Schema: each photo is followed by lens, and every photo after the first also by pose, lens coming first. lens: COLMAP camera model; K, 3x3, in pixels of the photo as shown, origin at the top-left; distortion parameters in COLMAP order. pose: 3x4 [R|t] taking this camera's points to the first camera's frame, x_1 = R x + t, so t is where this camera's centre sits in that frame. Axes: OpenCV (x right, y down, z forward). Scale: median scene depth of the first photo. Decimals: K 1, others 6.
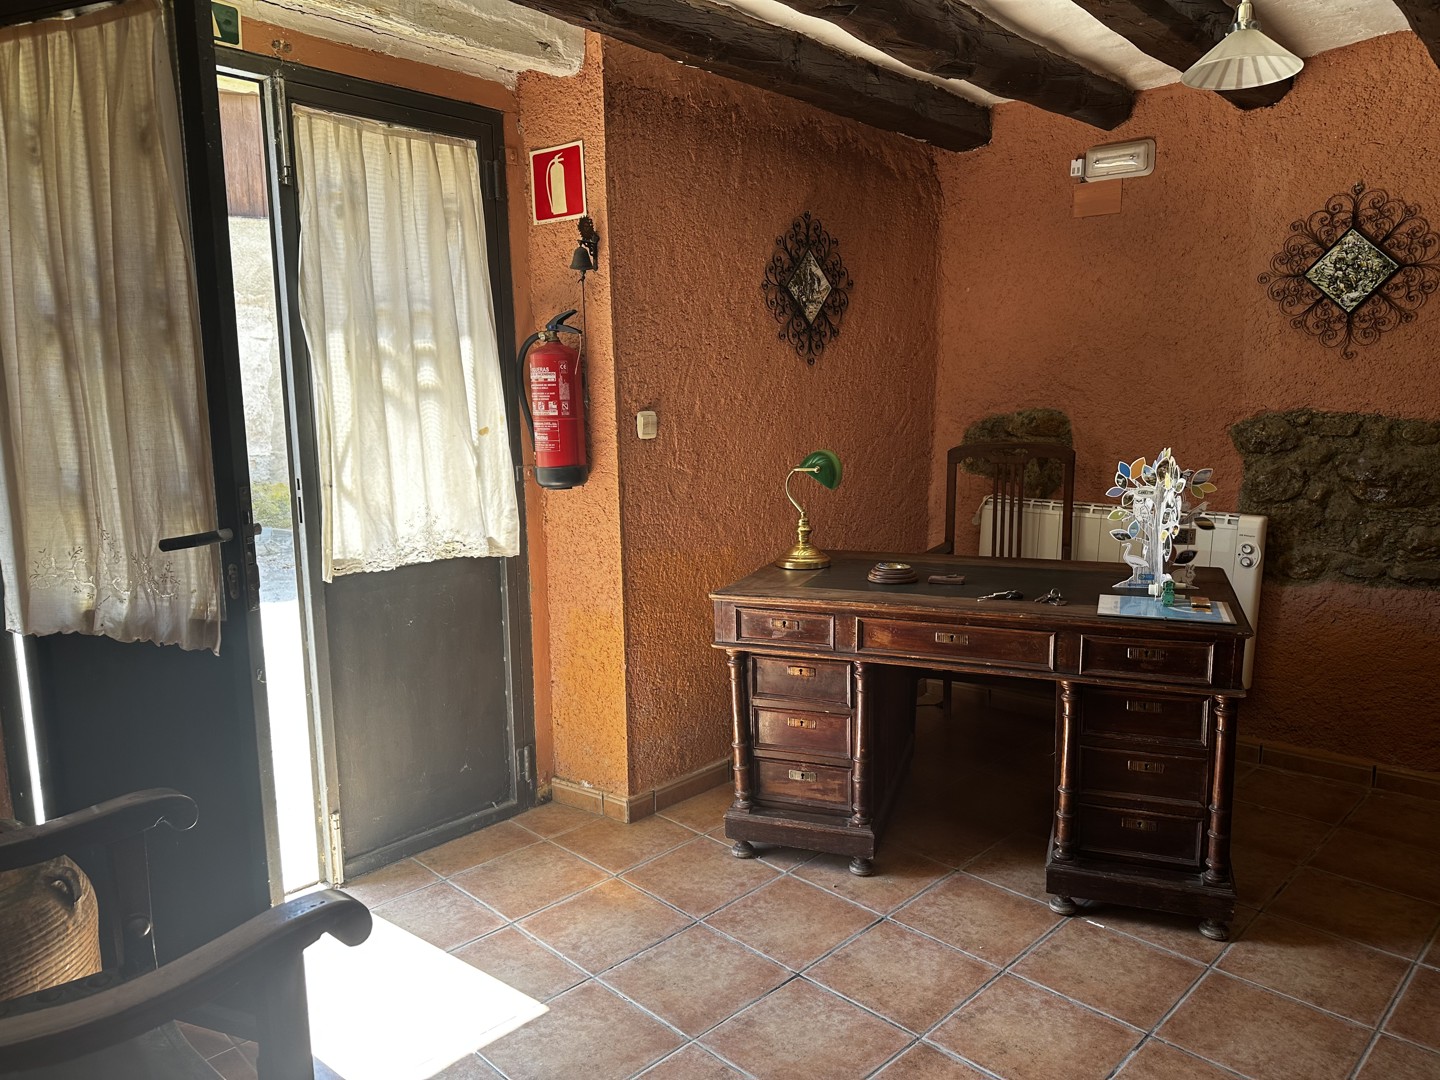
lens RADIAL K [[1008.4, 0, 719.6], [0, 1008.4, 534.2], [0, 0, 1]] dist [-0.001640, -0.005417]
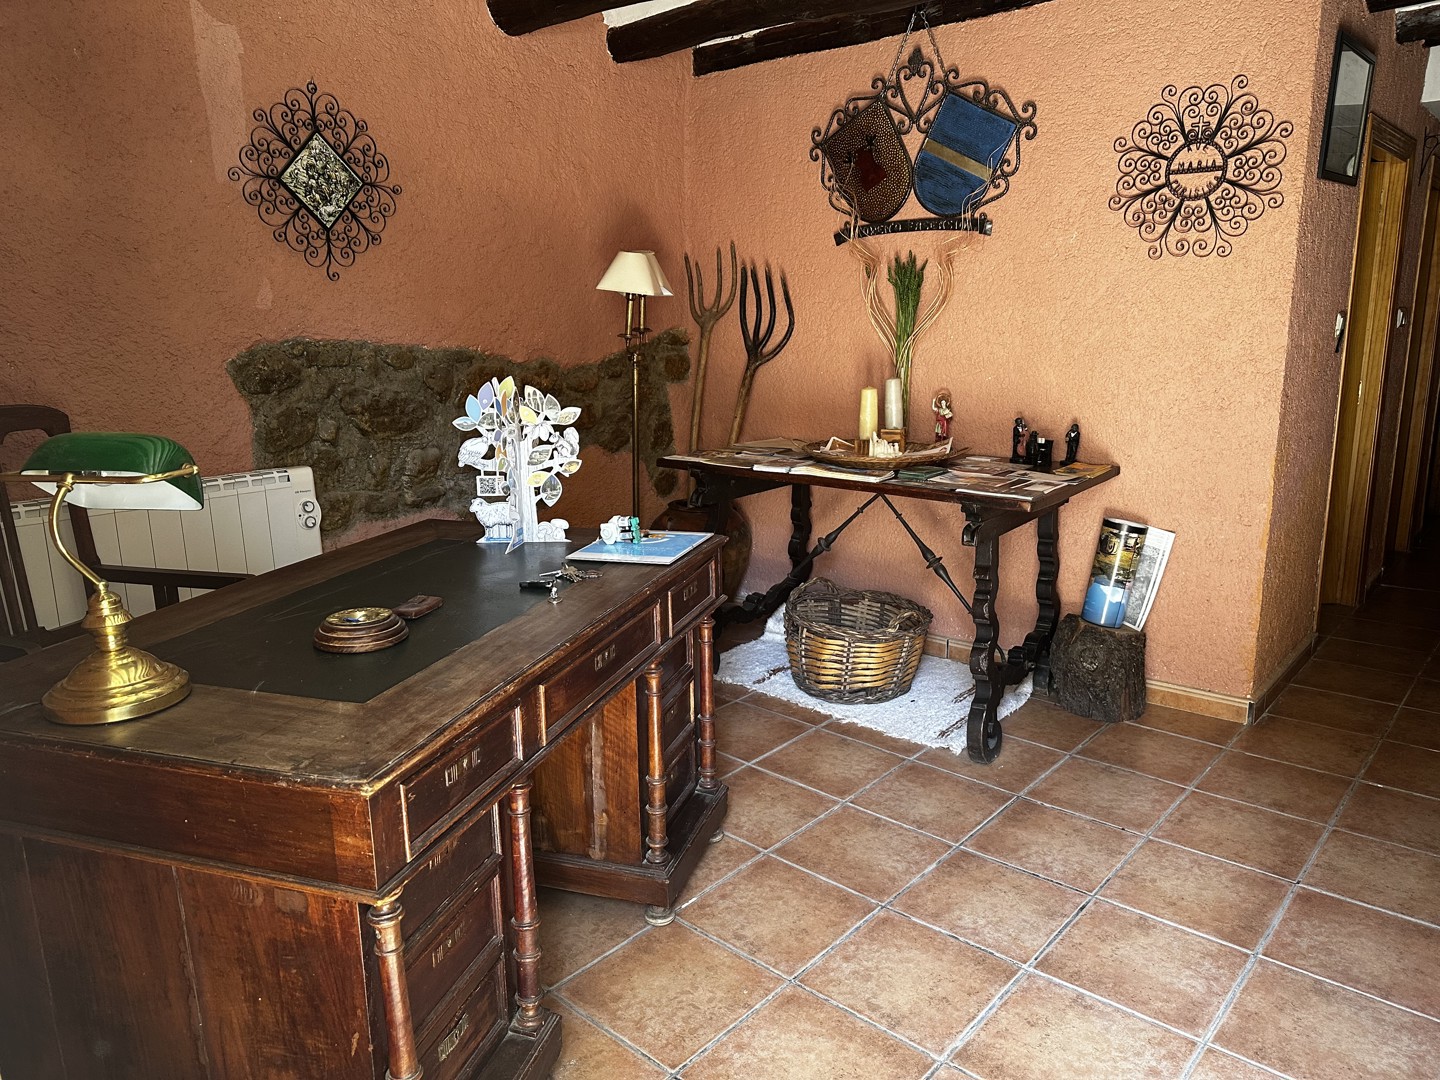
lens RADIAL K [[1008.4, 0, 719.6], [0, 1008.4, 534.2], [0, 0, 1]] dist [-0.001640, -0.005417]
pose [[-0.066144, -0.199004, 0.977764, -0.337278], [0.163185, 0.964559, 0.207356, -0.084705], [-0.984376, 0.173272, -0.031326, 0.724380]]
